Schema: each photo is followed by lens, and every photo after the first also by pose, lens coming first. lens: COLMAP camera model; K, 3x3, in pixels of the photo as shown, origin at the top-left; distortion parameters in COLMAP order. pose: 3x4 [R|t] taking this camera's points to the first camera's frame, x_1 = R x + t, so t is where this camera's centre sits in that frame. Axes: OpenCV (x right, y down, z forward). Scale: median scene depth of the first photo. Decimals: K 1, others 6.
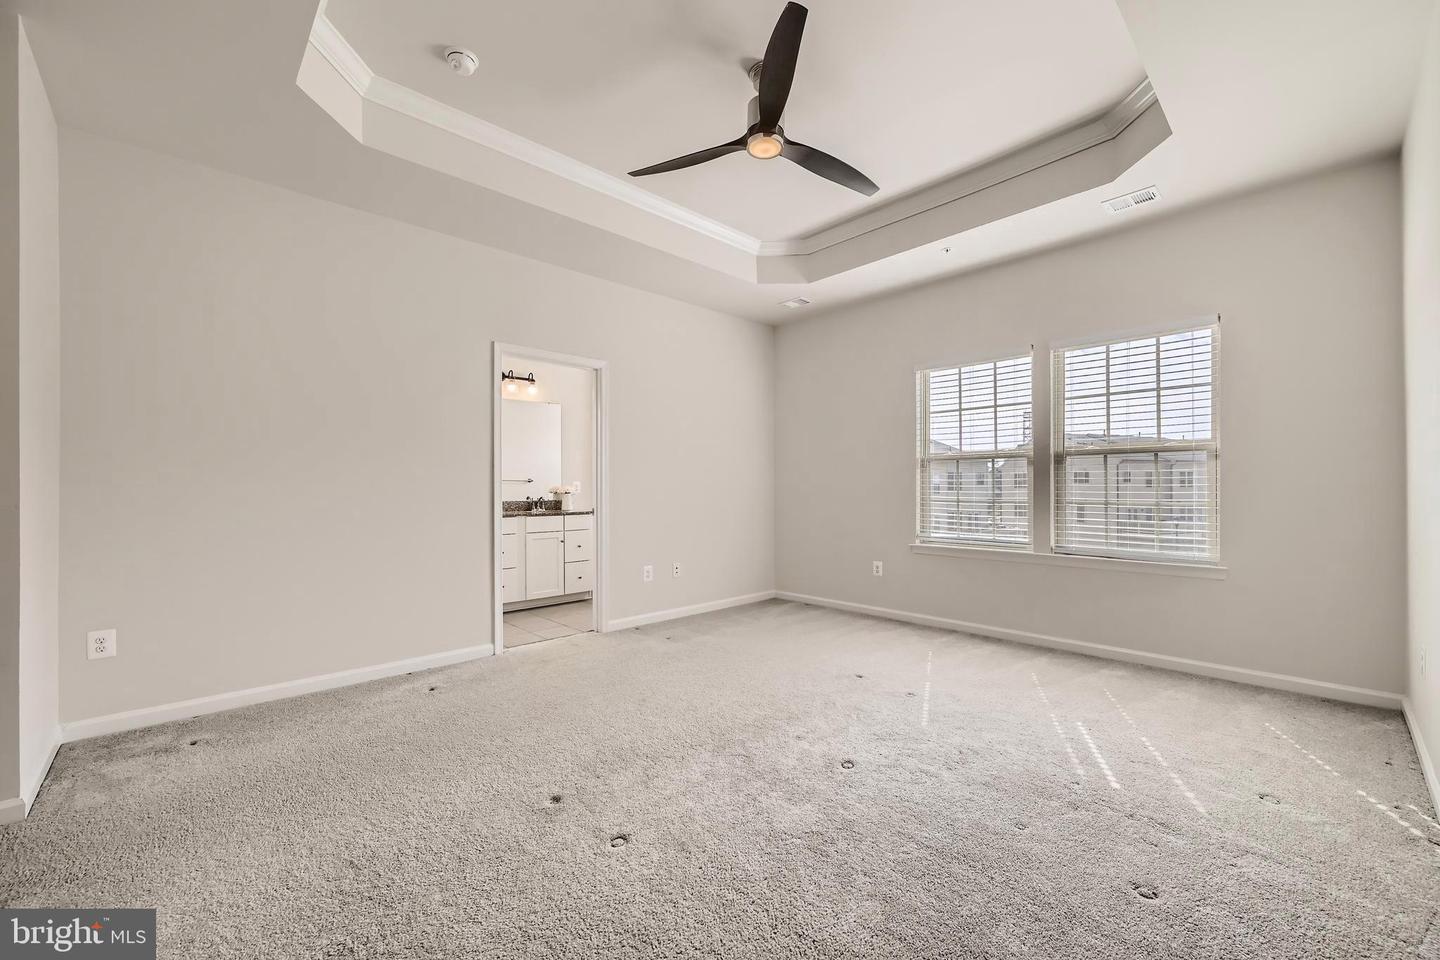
lens RADIAL K [[561.4, 0, 715.7], [0, 561.4, 495.5], [0, 0, 1]] dist [0.001225, 0.000125]
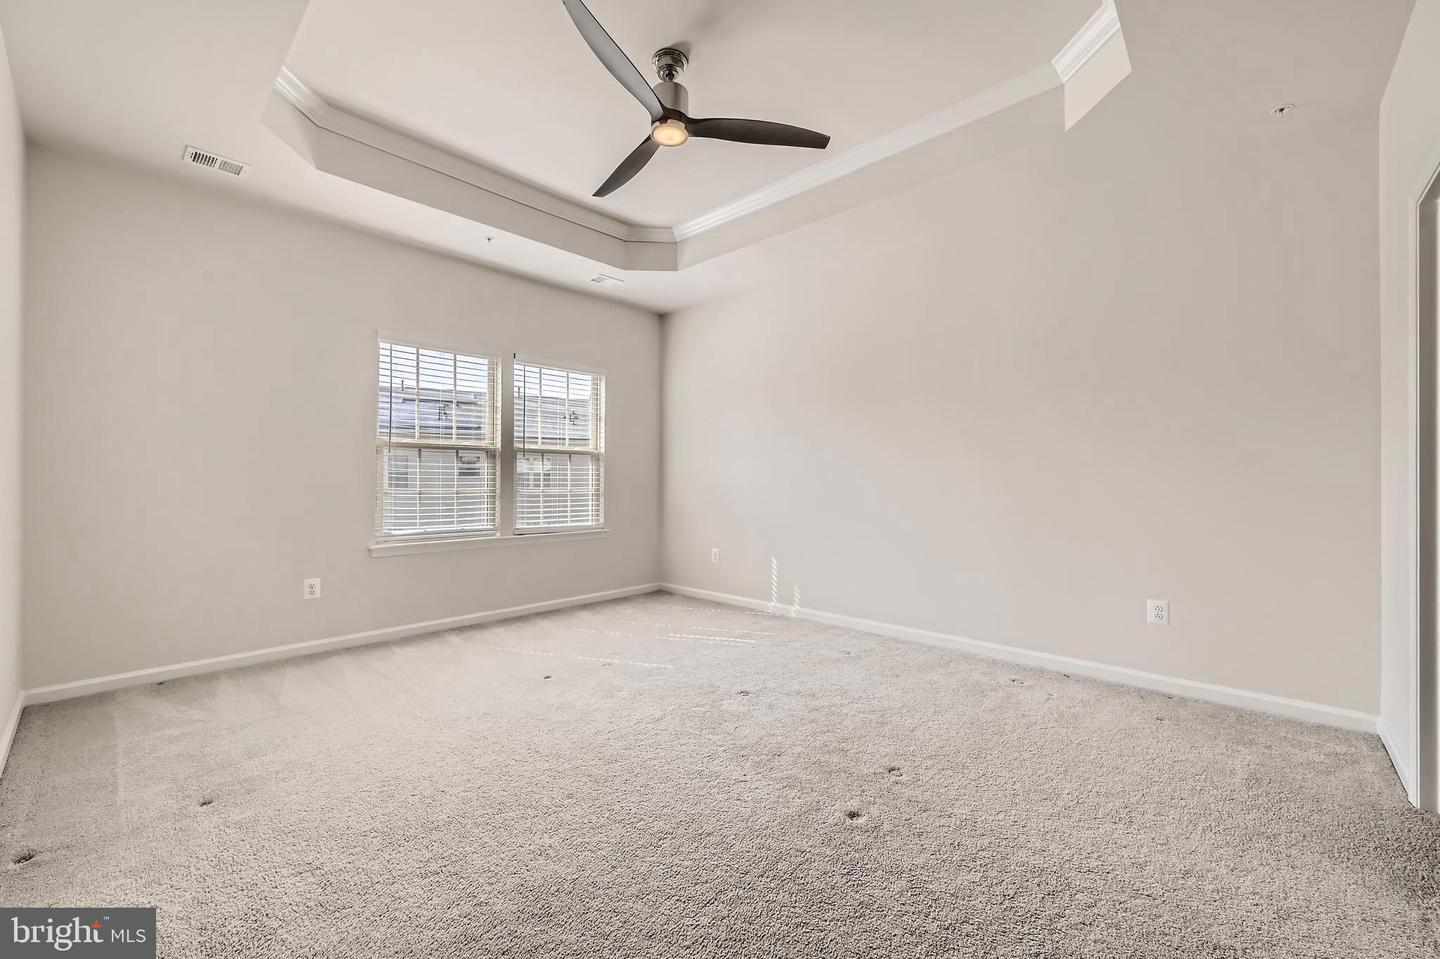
lens RADIAL K [[575.0, 0, 720.7], [0, 575.0, 482.4], [0, 0, 1]] dist [-0.000230, 0.000013]
pose [[-0.054980, -0.002850, 0.998483, -0.580237], [0.010873, 0.999935, 0.003453, -0.005569], [-0.998428, 0.011047, -0.054946, 0.606487]]
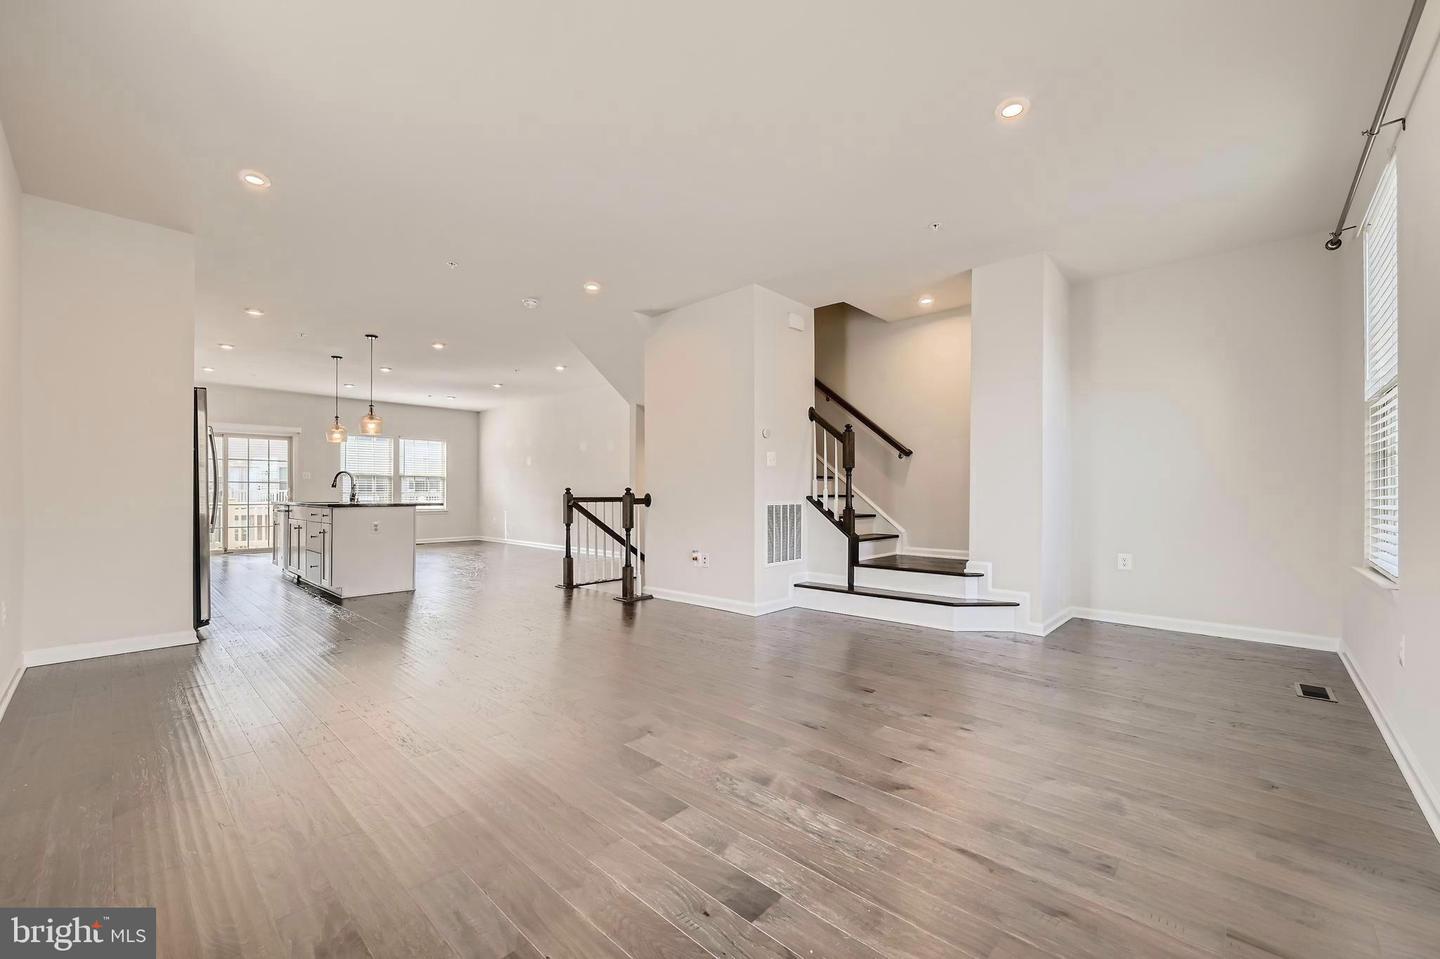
lens RADIAL K [[578.1, 0, 720.6], [0, 578.1, 494.4], [0, 0, 1]] dist [0.000802, 0.000132]
pose [[-0.062436, 0.004715, 0.998038, -2.348372], [0.016700, 0.999854, -0.003679, 0.056740], [-0.997909, 0.016438, -0.062506, -0.445339]]
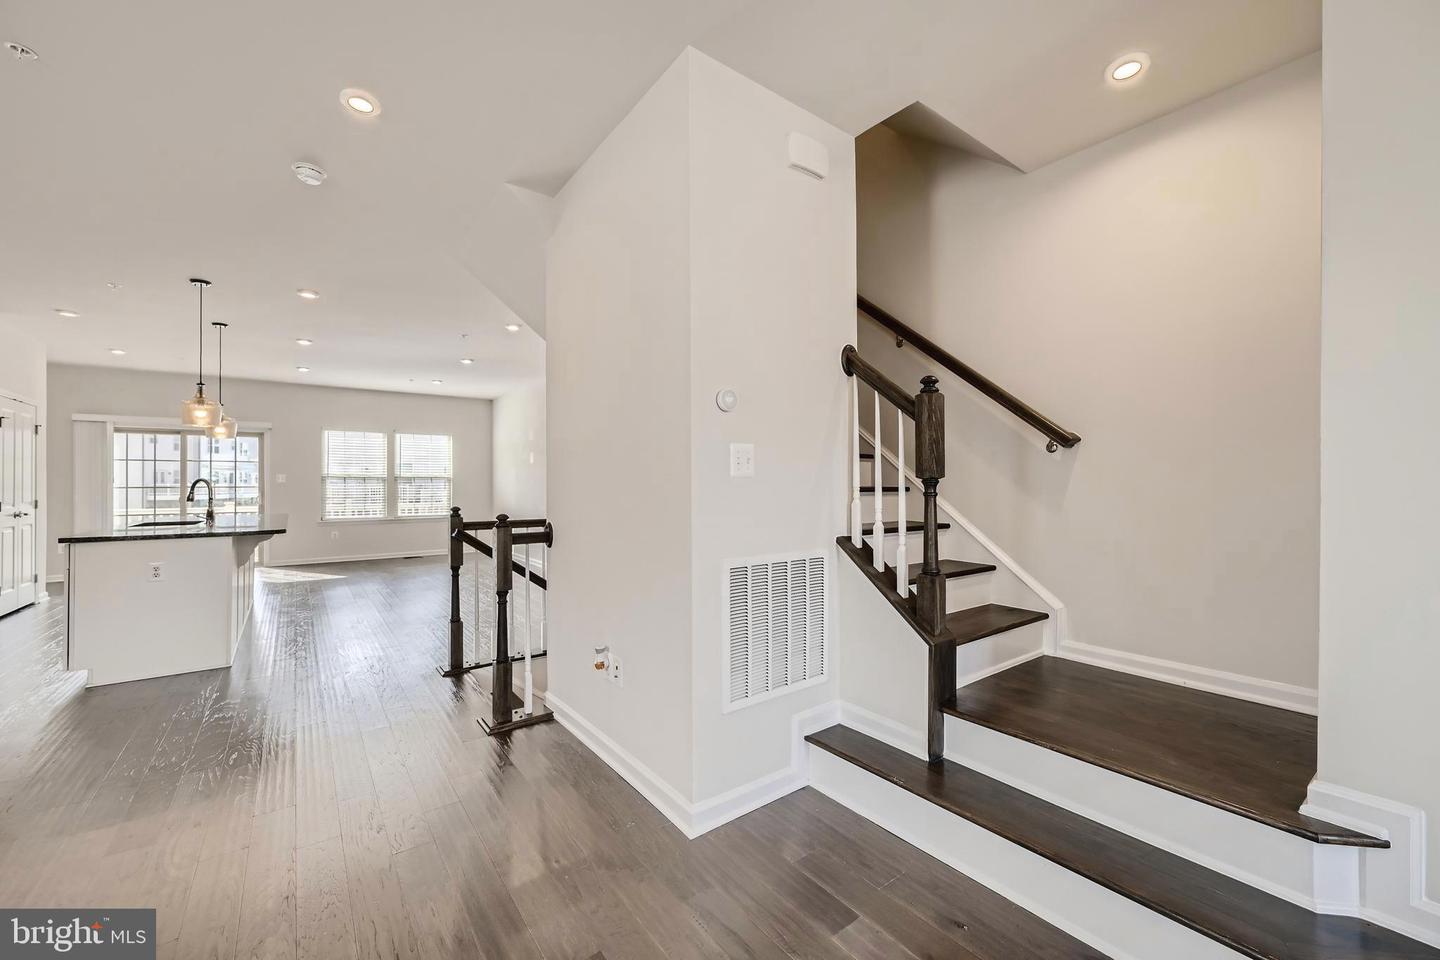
lens RADIAL K [[575.0, 0, 720.7], [0, 575.0, 482.9], [0, 0, 1]] dist [-0.000230, 0.000013]
pose [[0.107485, 0.007563, 0.994178, -1.660899], [0.019703, 0.999758, -0.009735, 0.005004], [-0.994011, 0.020635, 0.107310, -0.667869]]
